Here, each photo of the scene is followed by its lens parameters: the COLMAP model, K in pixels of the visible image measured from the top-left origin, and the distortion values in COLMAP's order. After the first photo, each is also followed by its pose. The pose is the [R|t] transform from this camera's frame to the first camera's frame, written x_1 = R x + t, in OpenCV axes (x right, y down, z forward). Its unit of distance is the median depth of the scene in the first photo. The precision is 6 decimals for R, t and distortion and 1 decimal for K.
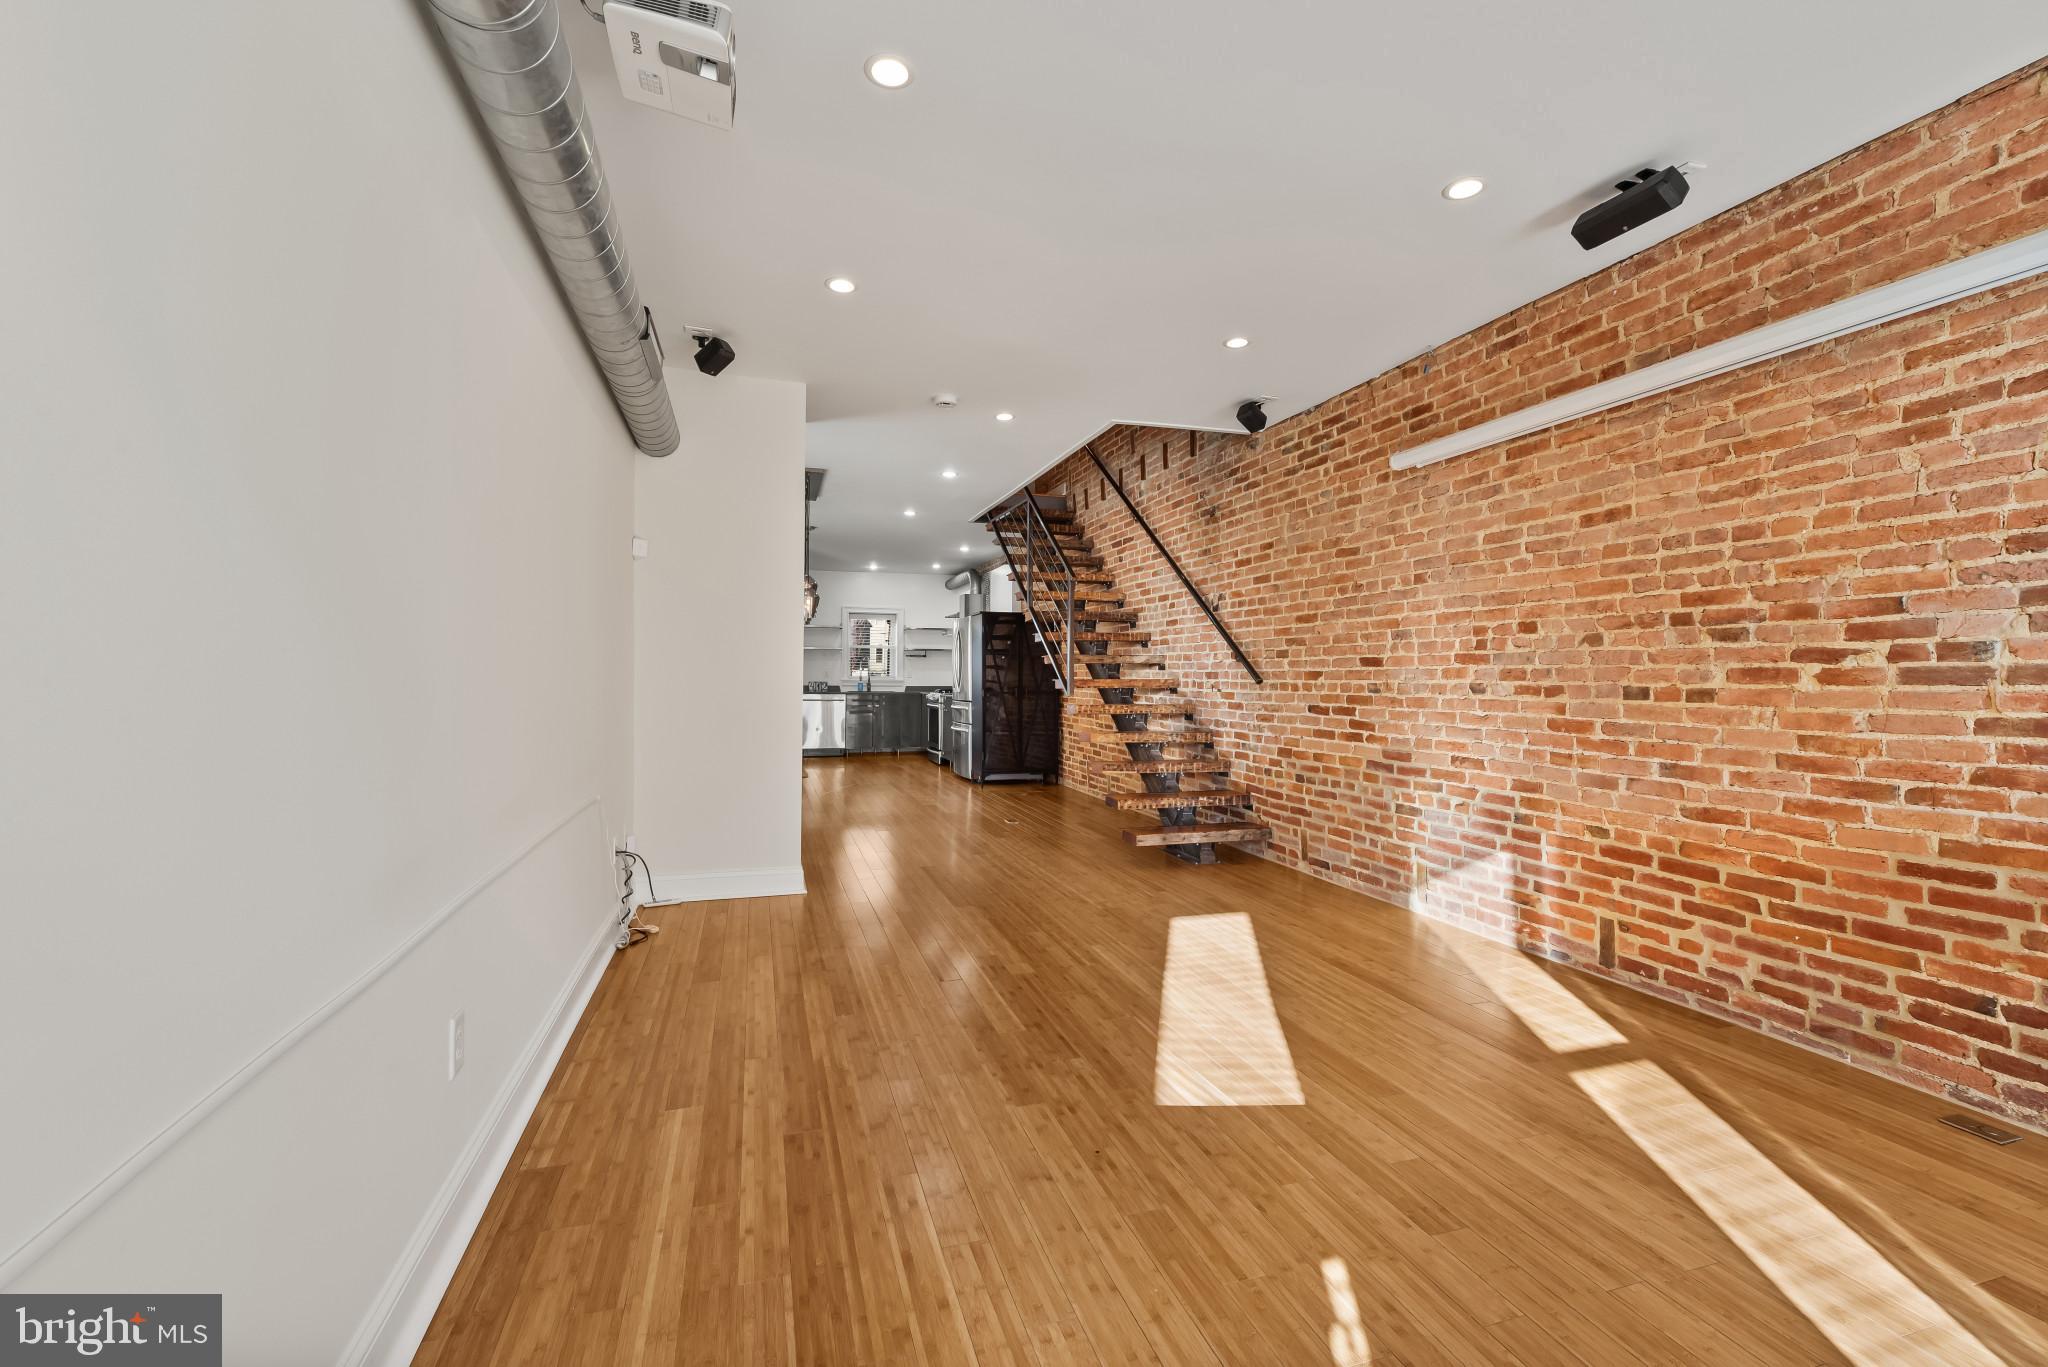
lens RADIAL K [[853.8, 0, 1022.6], [0, 853.8, 662.0], [0, 0, 1]] dist [0.004810, -0.001632]
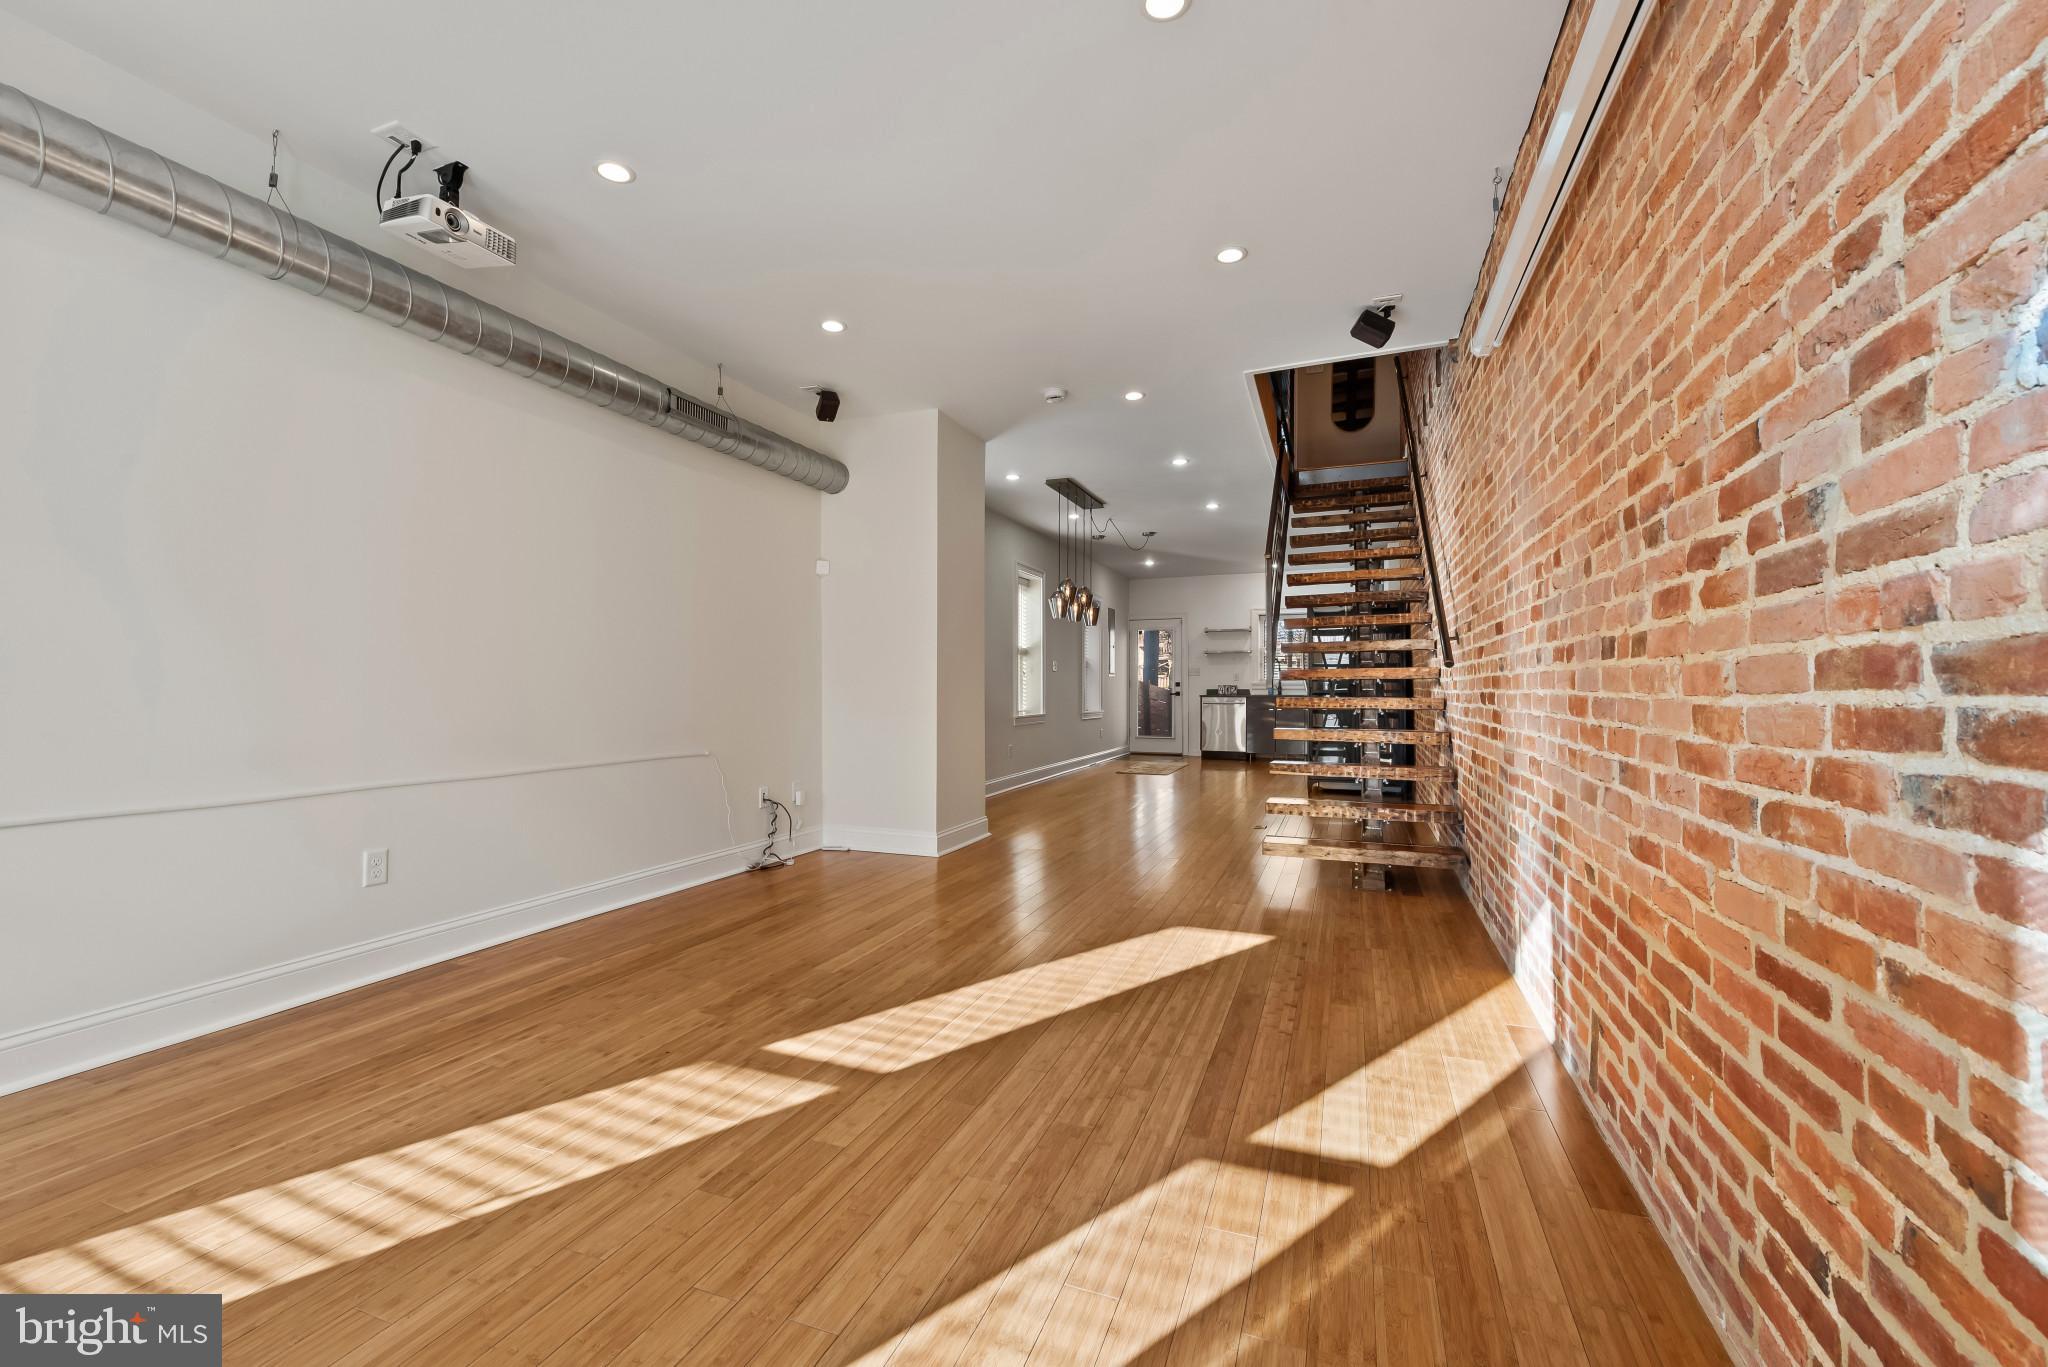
lens RADIAL K [[853.8, 0, 1021.3], [0, 853.8, 681.8], [0, 0, 1]] dist [0.004810, -0.001632]
pose [[0.781309, -0.011918, -0.624031, 0.833965], [0.016495, 0.999863, 0.001556, 0.057050], [0.623927, -0.011509, 0.781398, 0.284761]]
